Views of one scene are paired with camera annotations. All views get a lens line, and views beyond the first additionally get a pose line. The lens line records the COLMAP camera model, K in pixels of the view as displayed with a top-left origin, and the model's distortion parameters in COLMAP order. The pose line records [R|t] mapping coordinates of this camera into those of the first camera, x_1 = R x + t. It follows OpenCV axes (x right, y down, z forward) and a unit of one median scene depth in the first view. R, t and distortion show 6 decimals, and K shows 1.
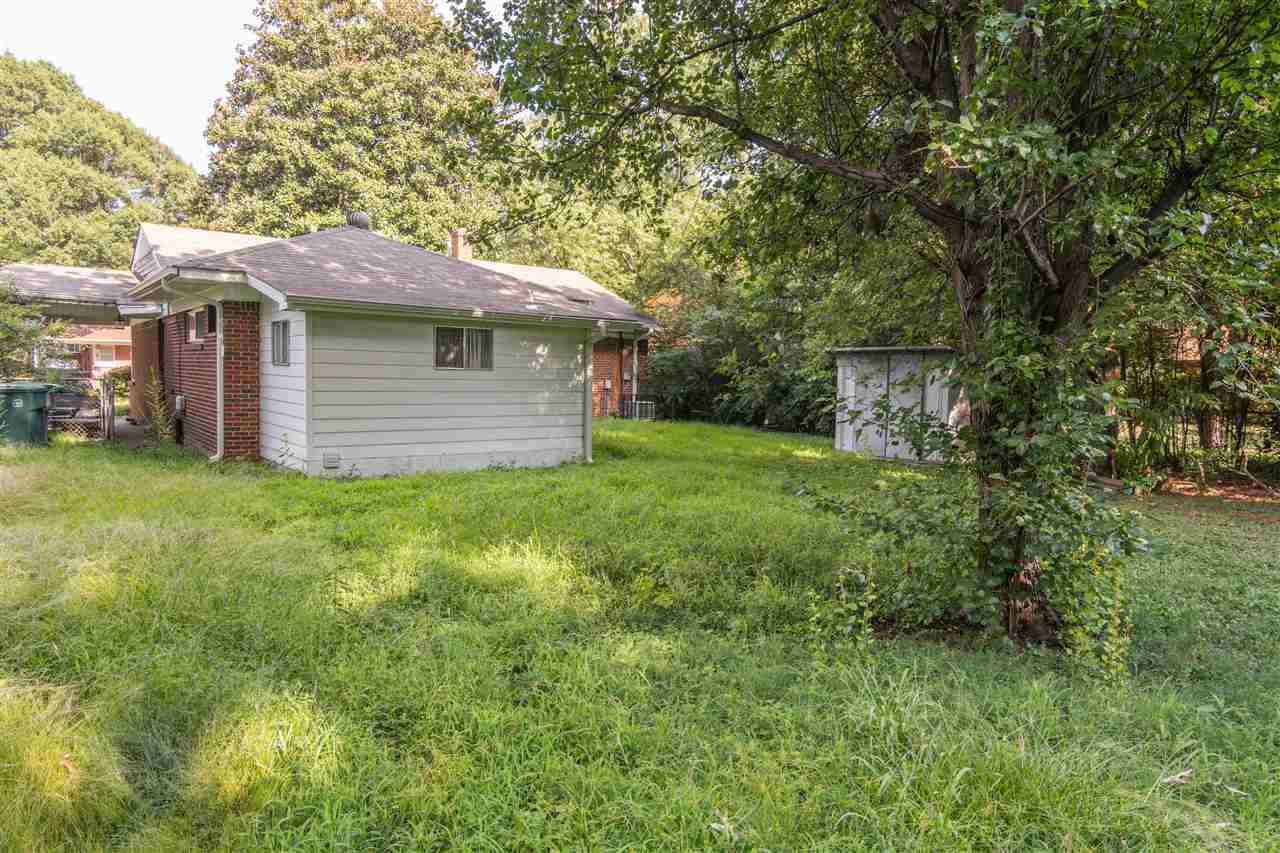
lens RADIAL K [[772.2, 0, 639.3], [0, 772.2, 394.3], [0, 0, 1]] dist [-0.000878, -0.000282]
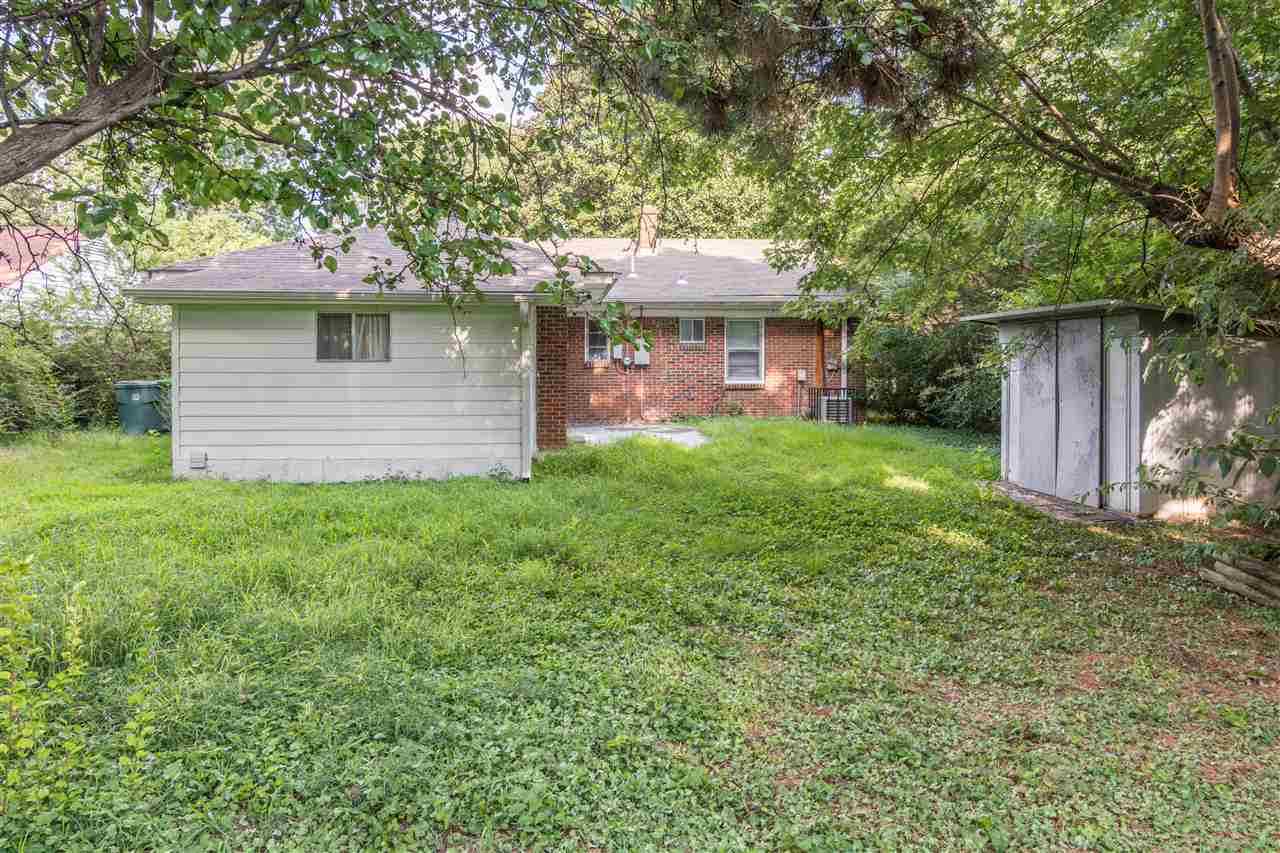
lens RADIAL K [[772.2, 0, 639.3], [0, 772.2, 394.3], [0, 0, 1]] dist [-0.000878, -0.000282]
pose [[0.822069, 0.001844, -0.569386, 0.512535], [0.003914, 0.999953, 0.008889, -0.001509], [0.569375, -0.009536, 0.822023, 0.466074]]
